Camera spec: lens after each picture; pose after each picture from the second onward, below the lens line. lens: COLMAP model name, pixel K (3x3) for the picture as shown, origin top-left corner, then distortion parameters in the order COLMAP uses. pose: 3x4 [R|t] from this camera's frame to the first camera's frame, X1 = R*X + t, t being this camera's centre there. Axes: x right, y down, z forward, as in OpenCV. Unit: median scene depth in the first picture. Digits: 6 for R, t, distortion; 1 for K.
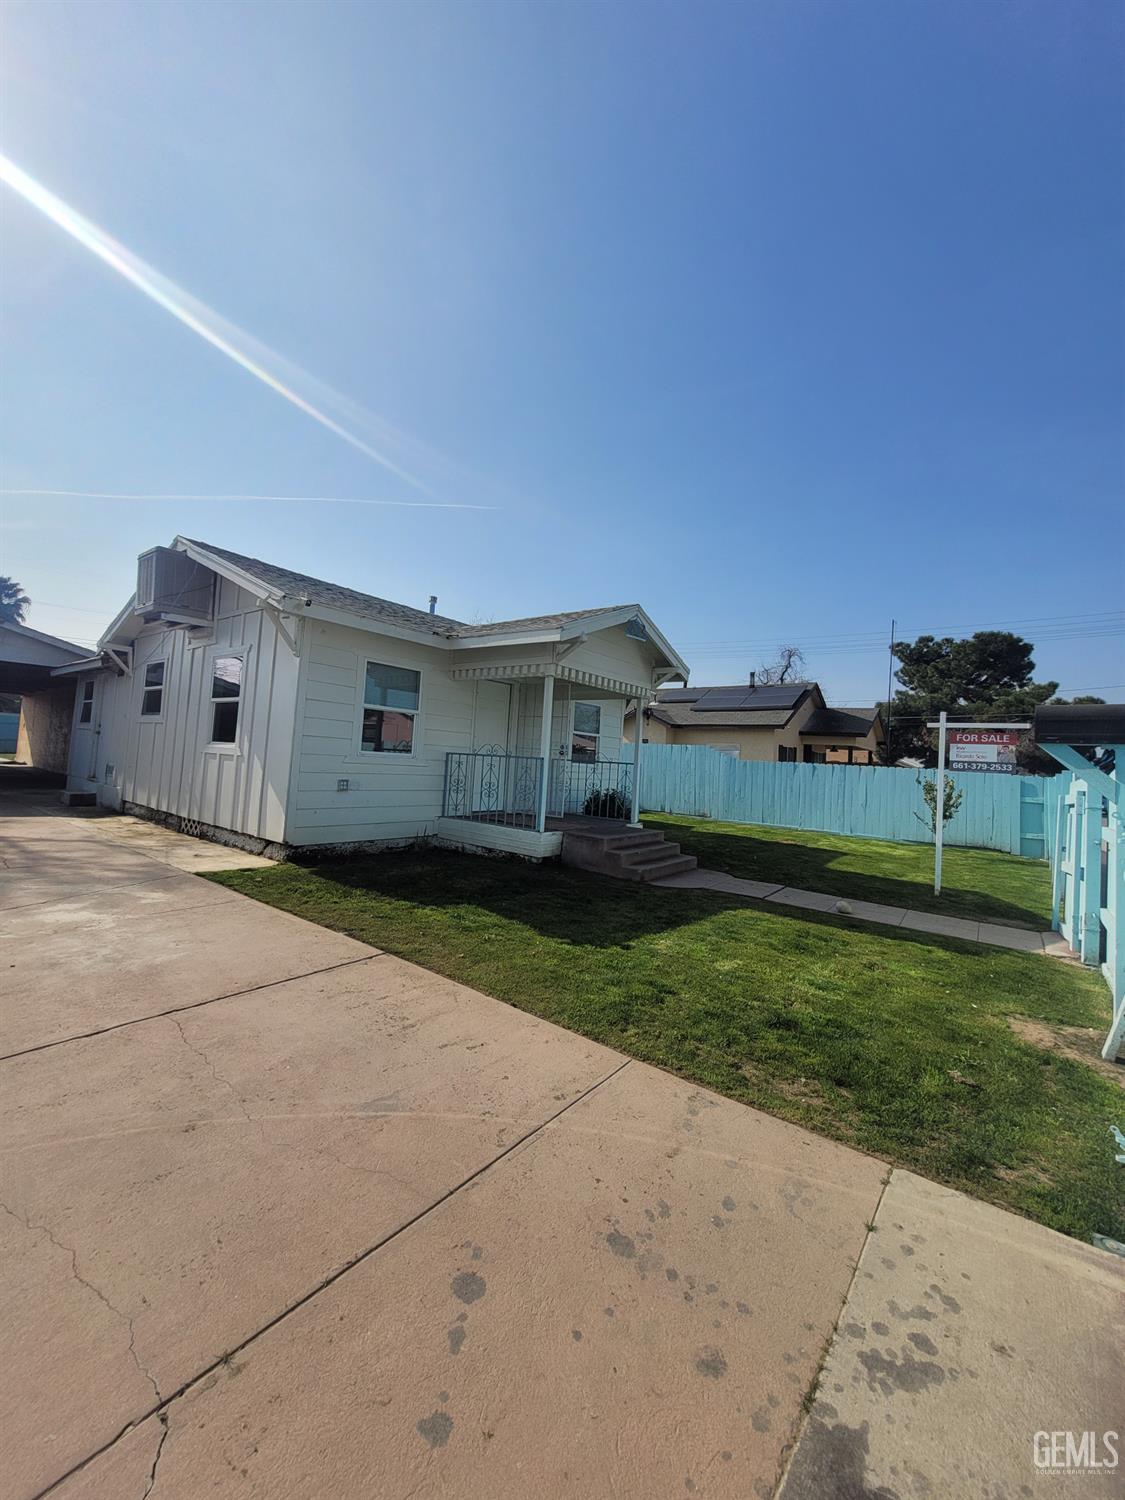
lens RADIAL K [[585.9, 0, 567.2], [0, 585.9, 747.7], [0, 0, 1]] dist [0.002302, -0.001346]
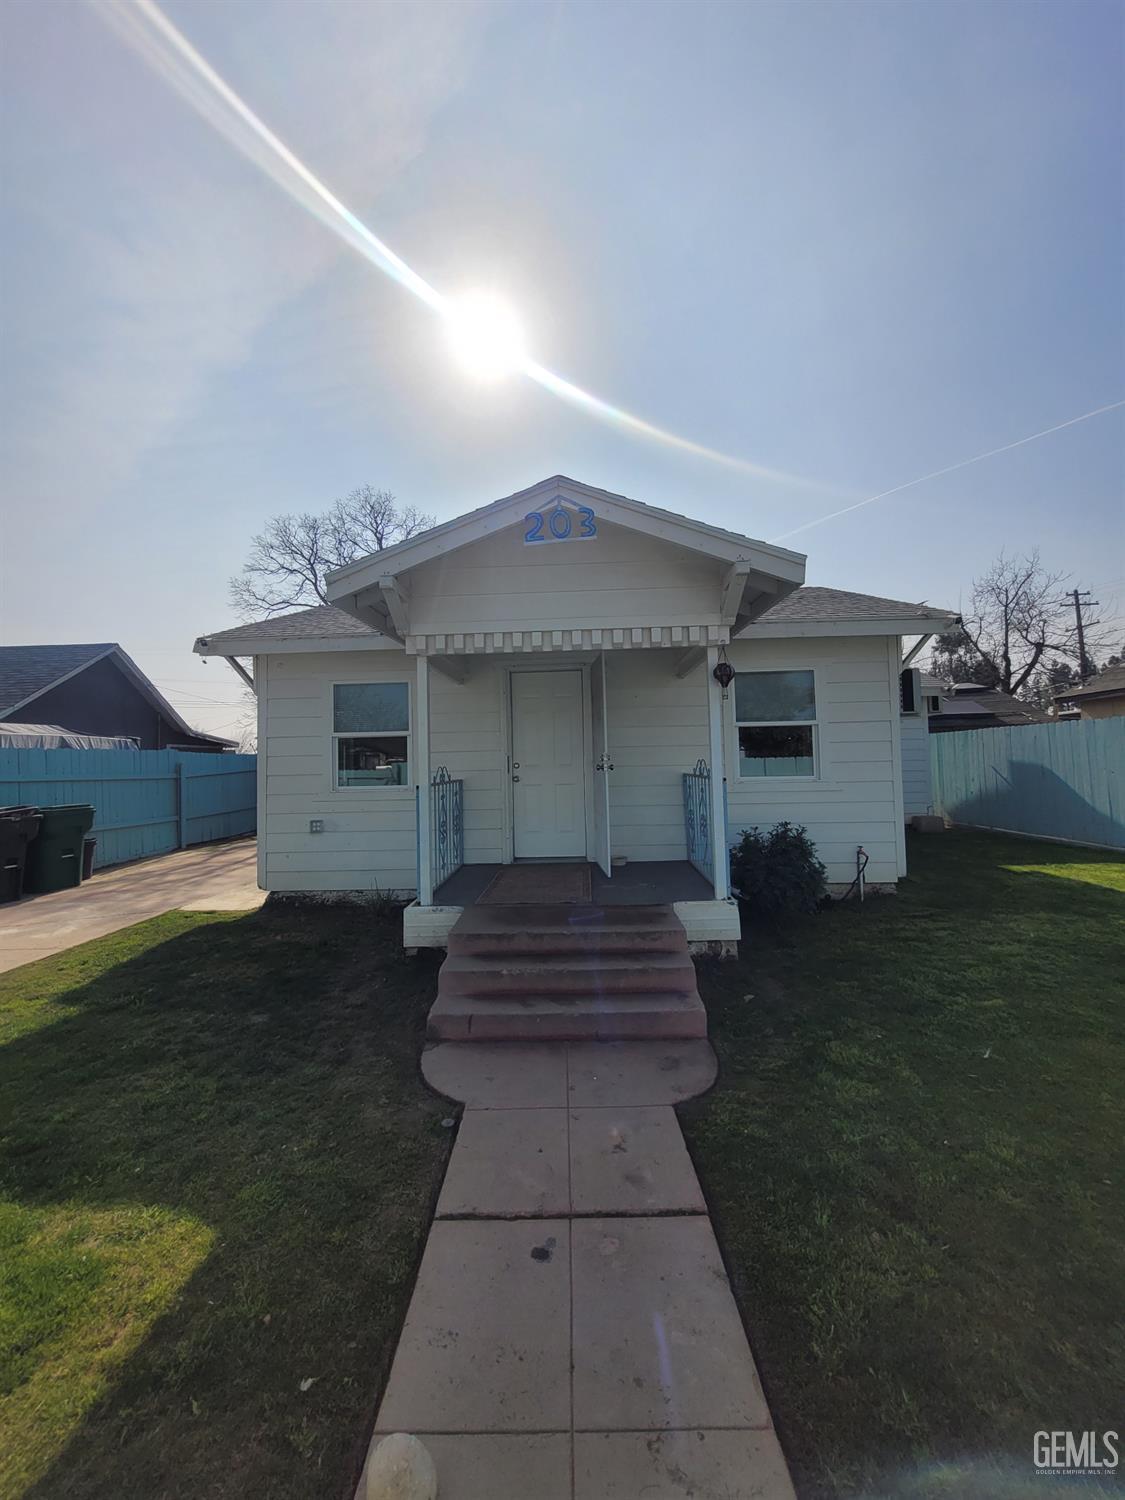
lens RADIAL K [[585.9, 0, 558.7], [0, 585.9, 744.9], [0, 0, 1]] dist [0.002302, -0.001346]
pose [[0.584291, -0.090971, -0.806430, 0.534884], [0.088251, 0.994927, -0.048293, 0.014456], [0.806732, -0.042951, 0.589355, 0.719469]]
